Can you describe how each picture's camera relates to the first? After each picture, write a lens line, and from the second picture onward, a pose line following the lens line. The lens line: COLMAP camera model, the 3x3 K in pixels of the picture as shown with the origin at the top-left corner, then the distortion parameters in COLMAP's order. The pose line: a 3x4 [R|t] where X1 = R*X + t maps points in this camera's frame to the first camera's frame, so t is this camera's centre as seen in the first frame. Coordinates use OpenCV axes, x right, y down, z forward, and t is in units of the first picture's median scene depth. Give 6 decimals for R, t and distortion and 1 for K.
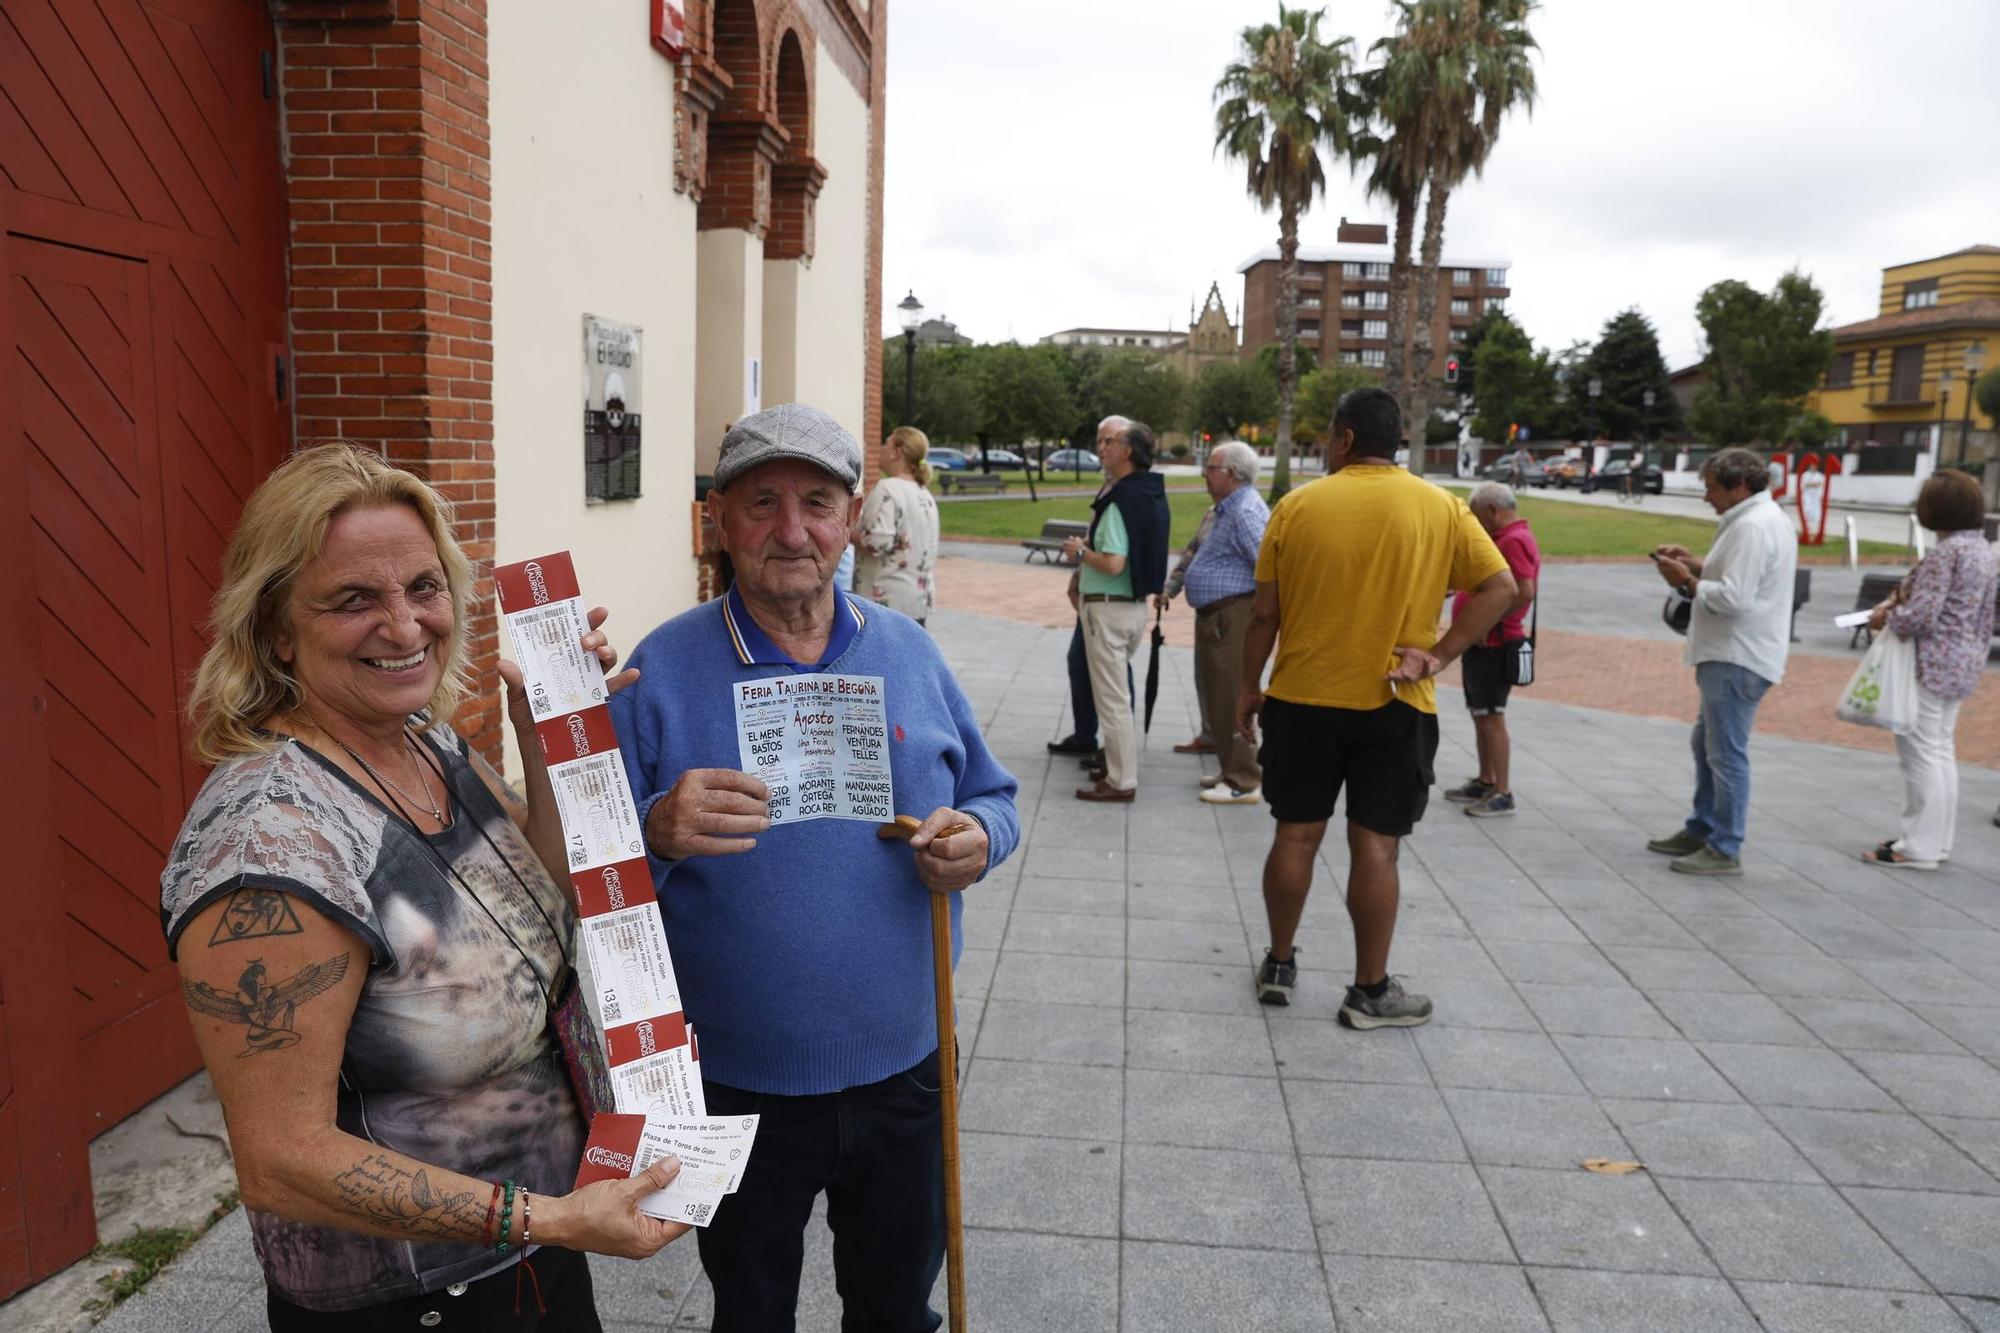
lens RADIAL K [[1365.4, 0, 1012.0], [0, 1365.4, 657.3], [0, 0, 1]] dist [-0.100914, 0.082971]
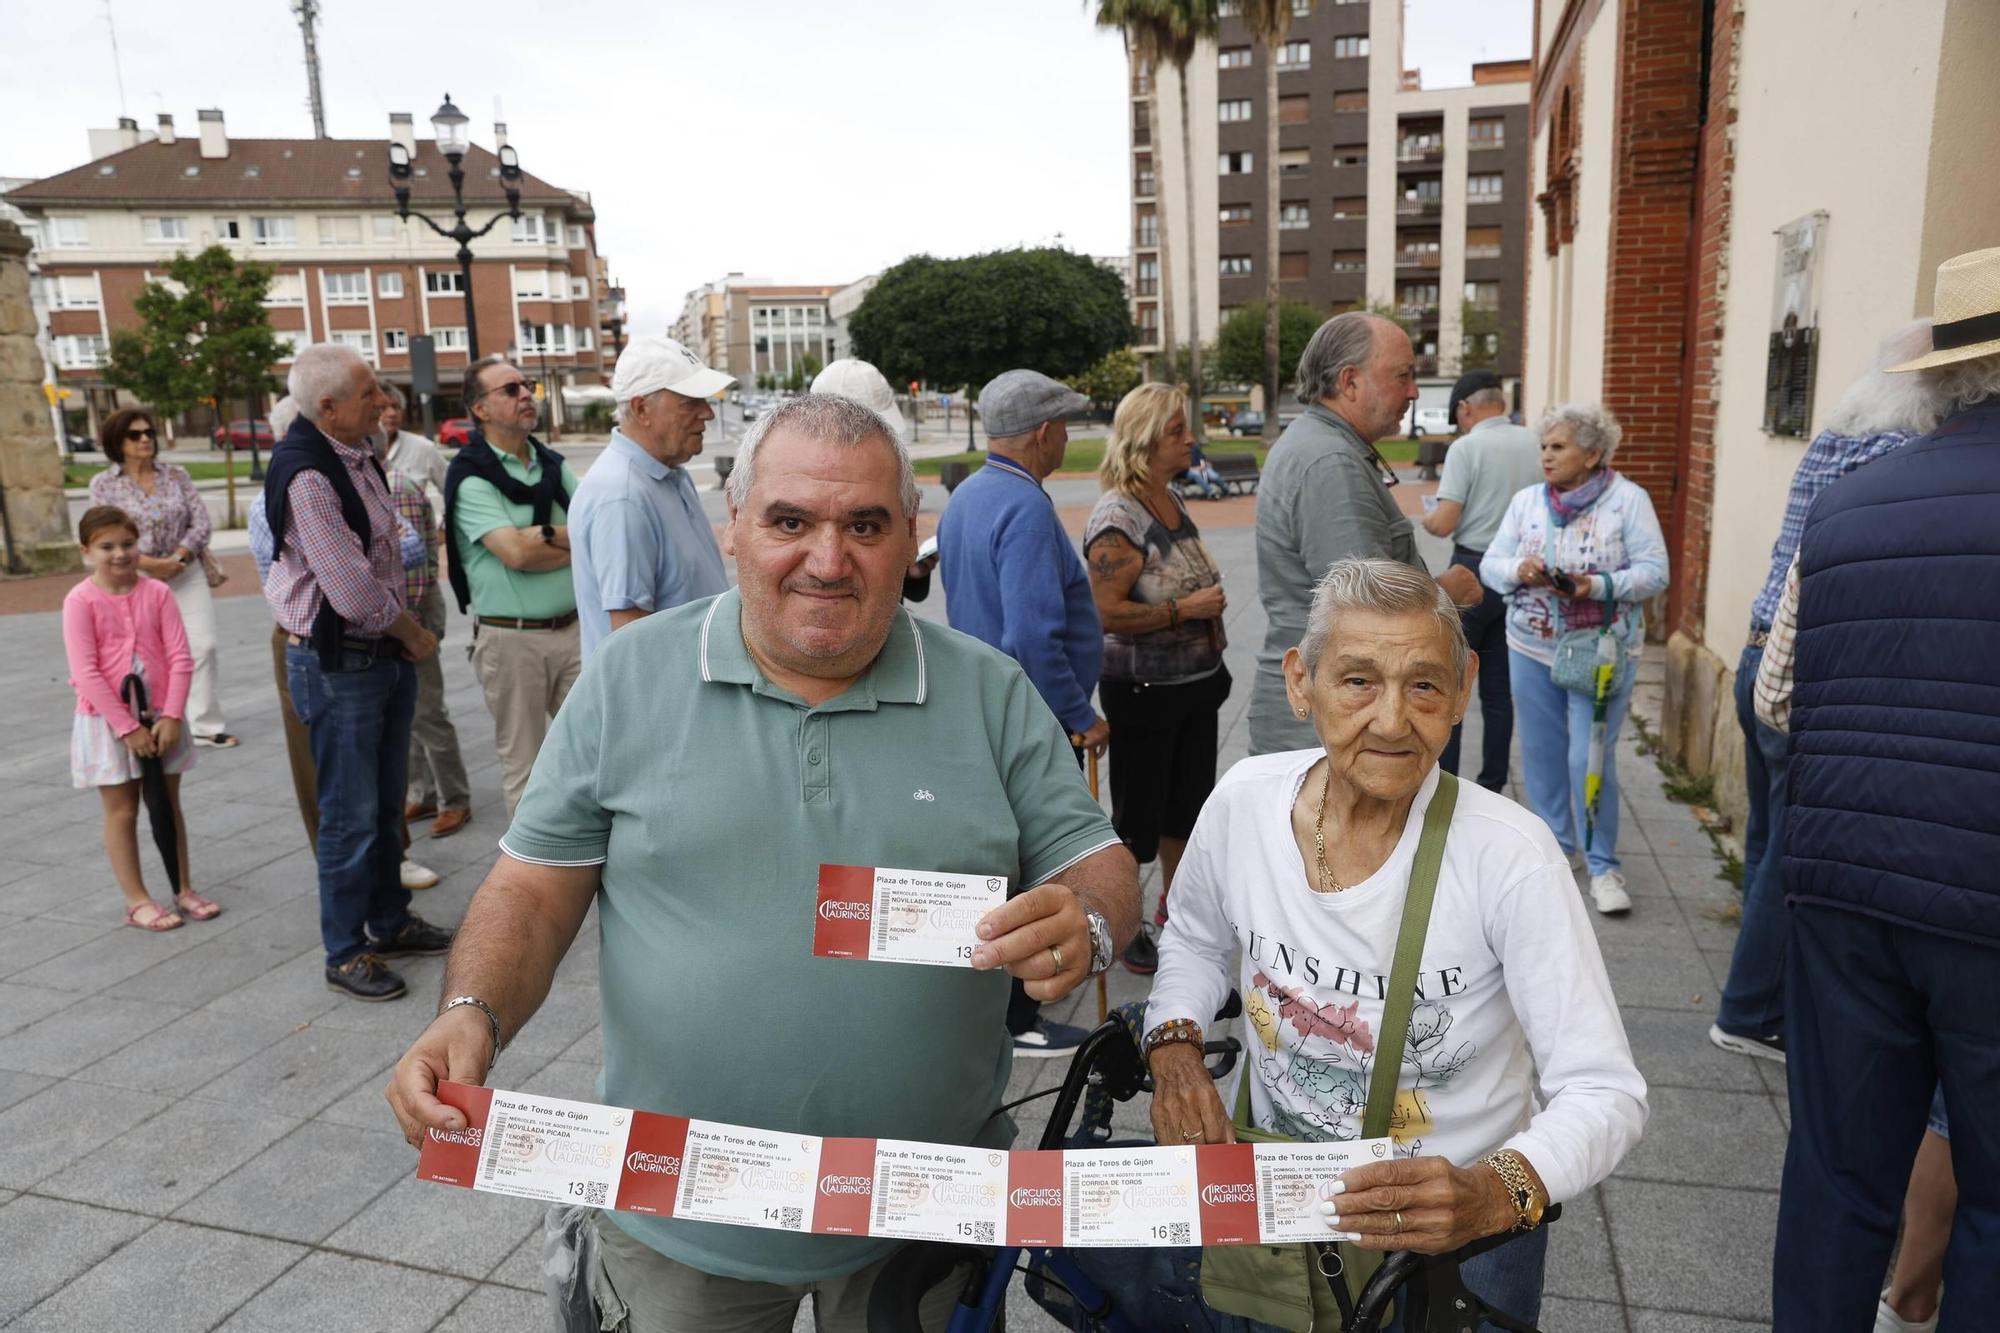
lens RADIAL K [[1353.2, 0, 1004.6], [0, 1353.2, 683.3], [0, 0, 1]] dist [-0.110931, 0.088296]
pose [[-0.977706, -0.039990, 0.206134, 0.008667], [0.035289, 0.936439, 0.349050, -0.231165], [-0.206990, 0.348543, -0.914151, 1.601411]]
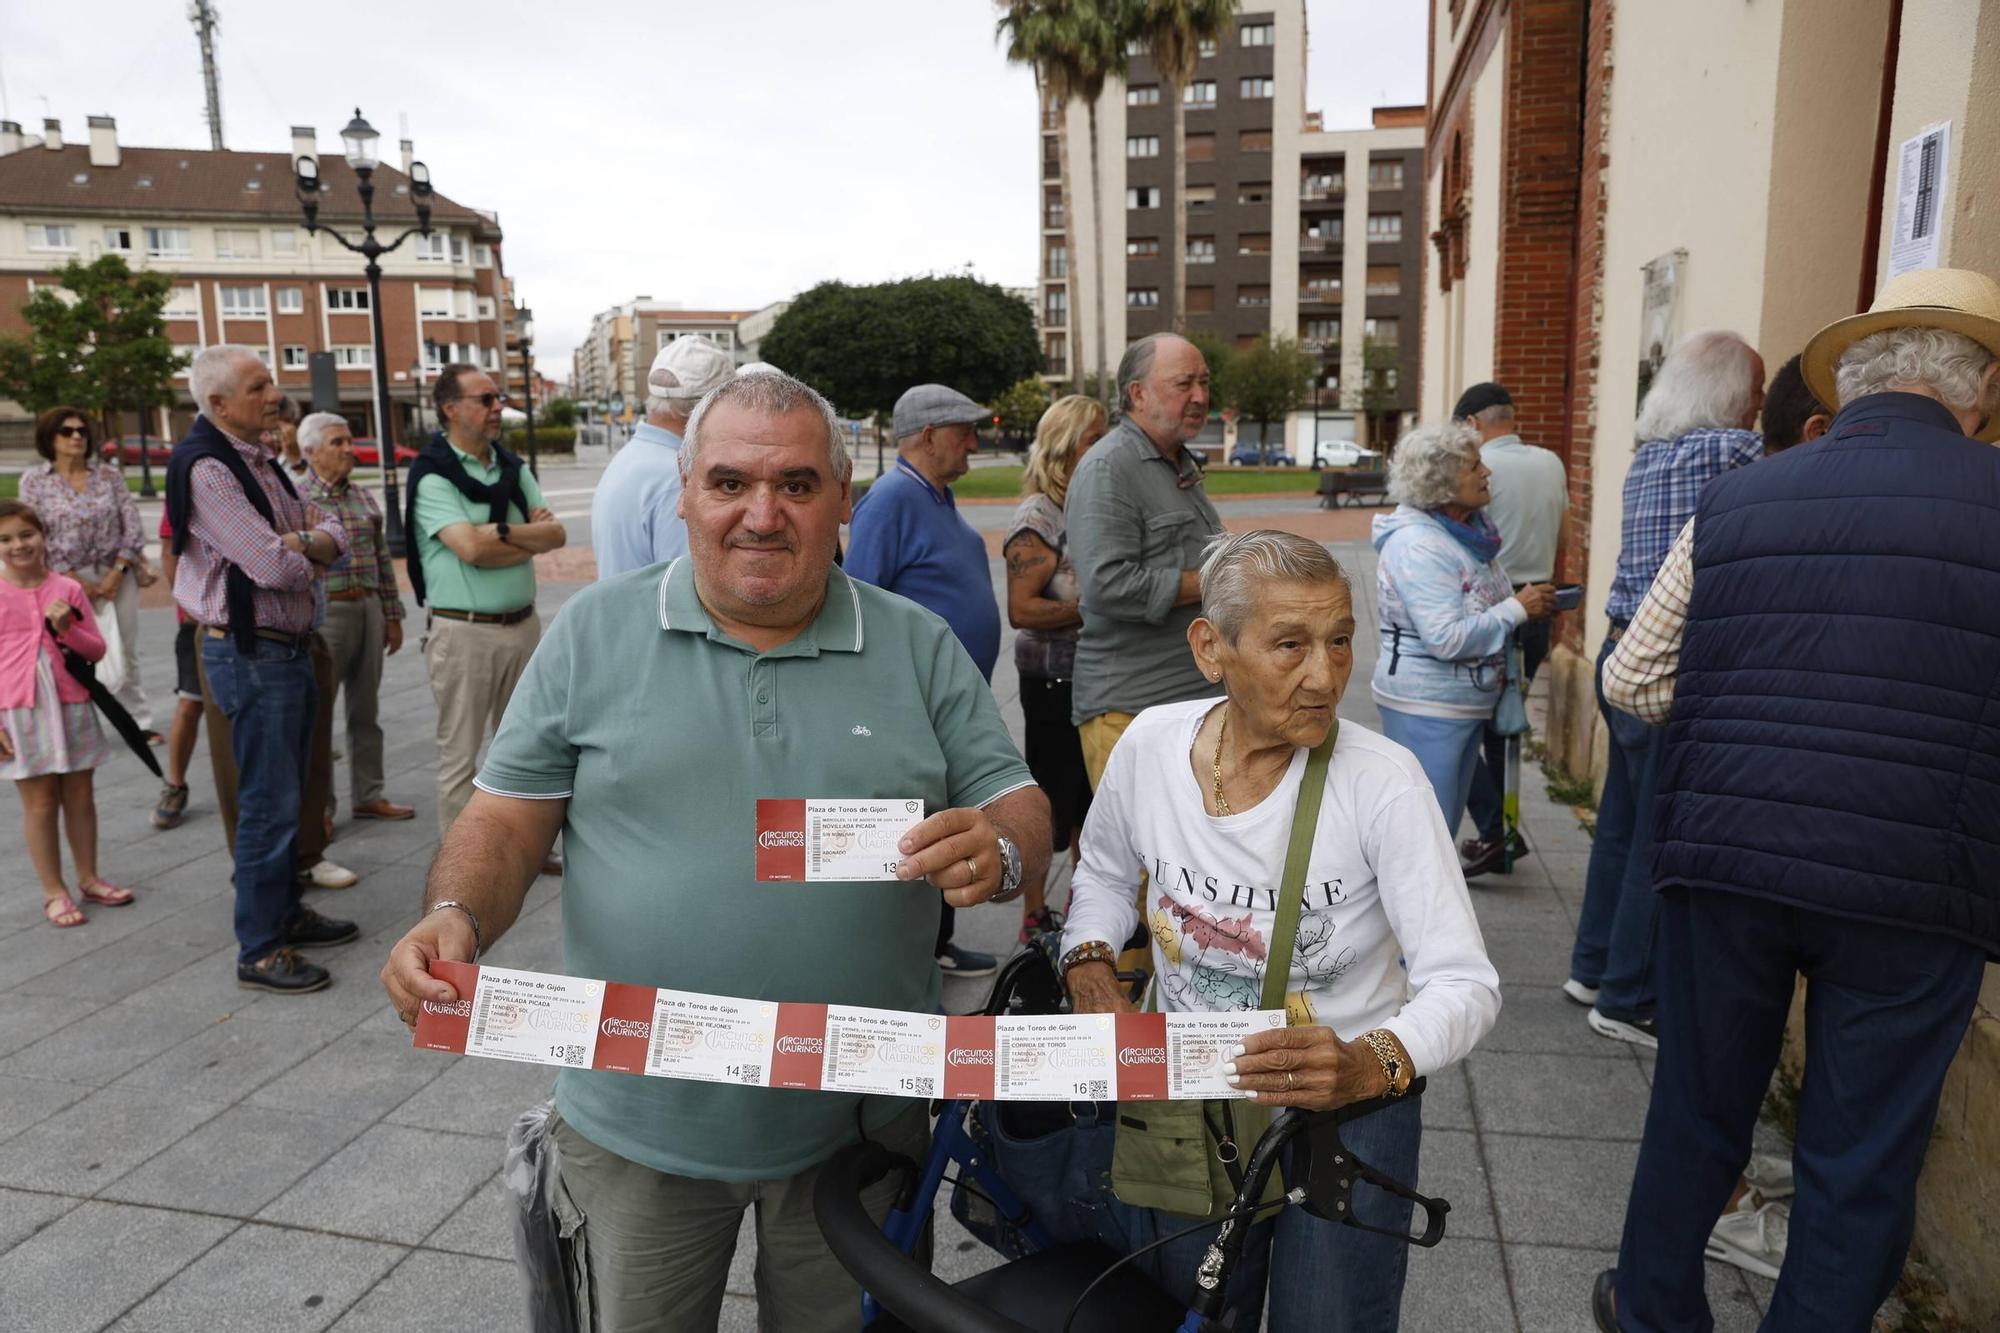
lens RADIAL K [[1353.8, 0, 997.0], [0, 1353.8, 678.2], [0, 0, 1]] dist [-0.113287, 0.088187]
pose [[-0.988618, -0.039460, 0.145178, 0.007351], [0.010398, 0.944760, 0.327597, -0.227035], [-0.150085, 0.325378, -0.933597, 1.631128]]
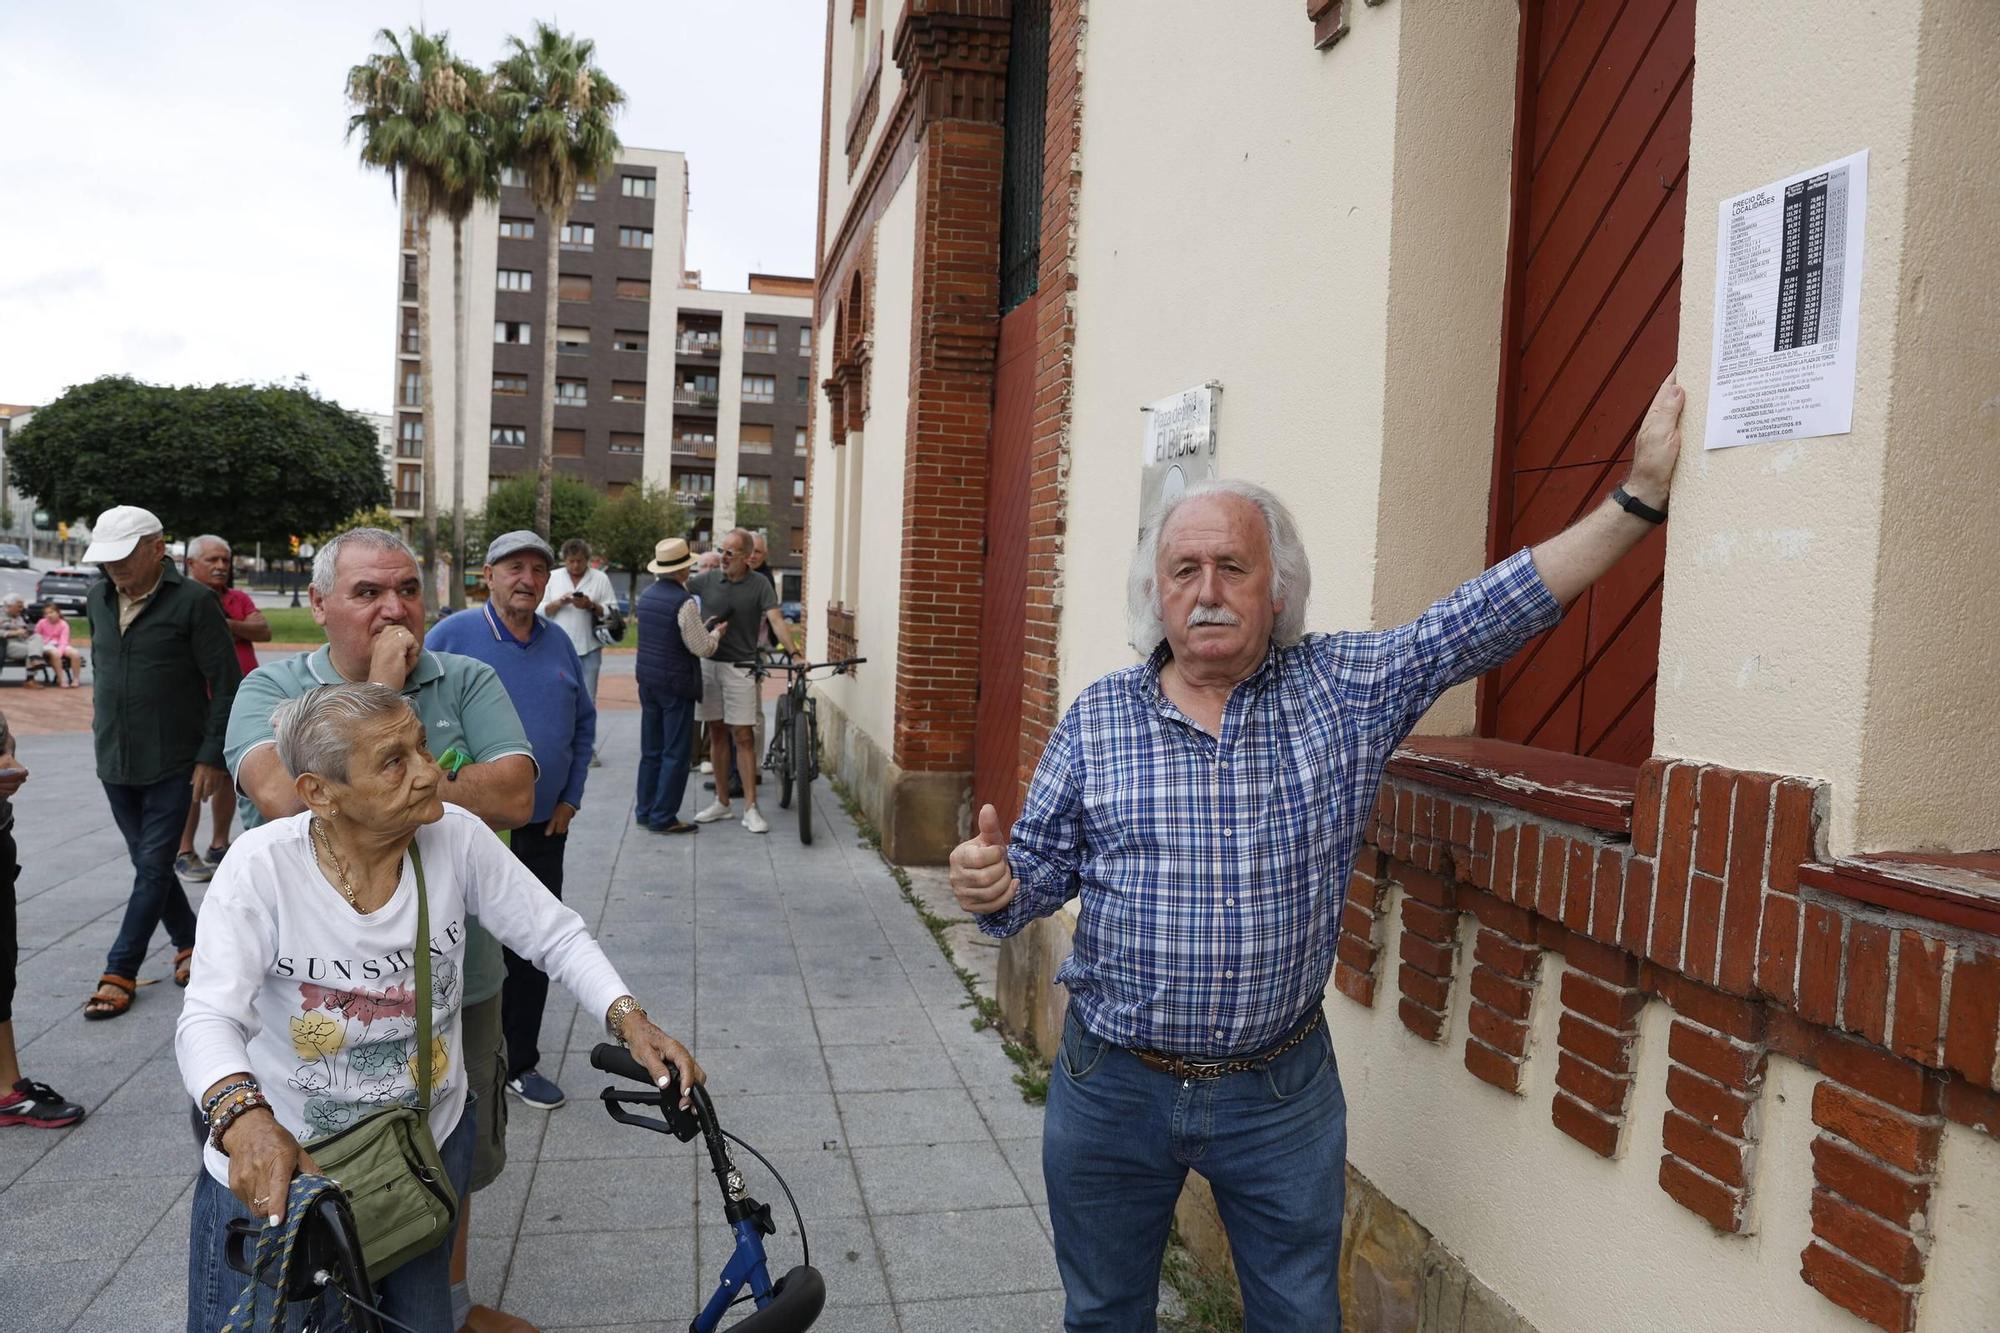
lens RADIAL K [[1355.0, 0, 1007.3], [0, 1355.0, 672.7], [0, 0, 1]] dist [-0.115360, 0.088696]
pose [[-0.948764, -0.051507, -0.311758, -0.004527], [-0.115694, 0.974739, 0.191048, -0.190715], [0.294043, 0.217329, -0.930756, 1.349036]]
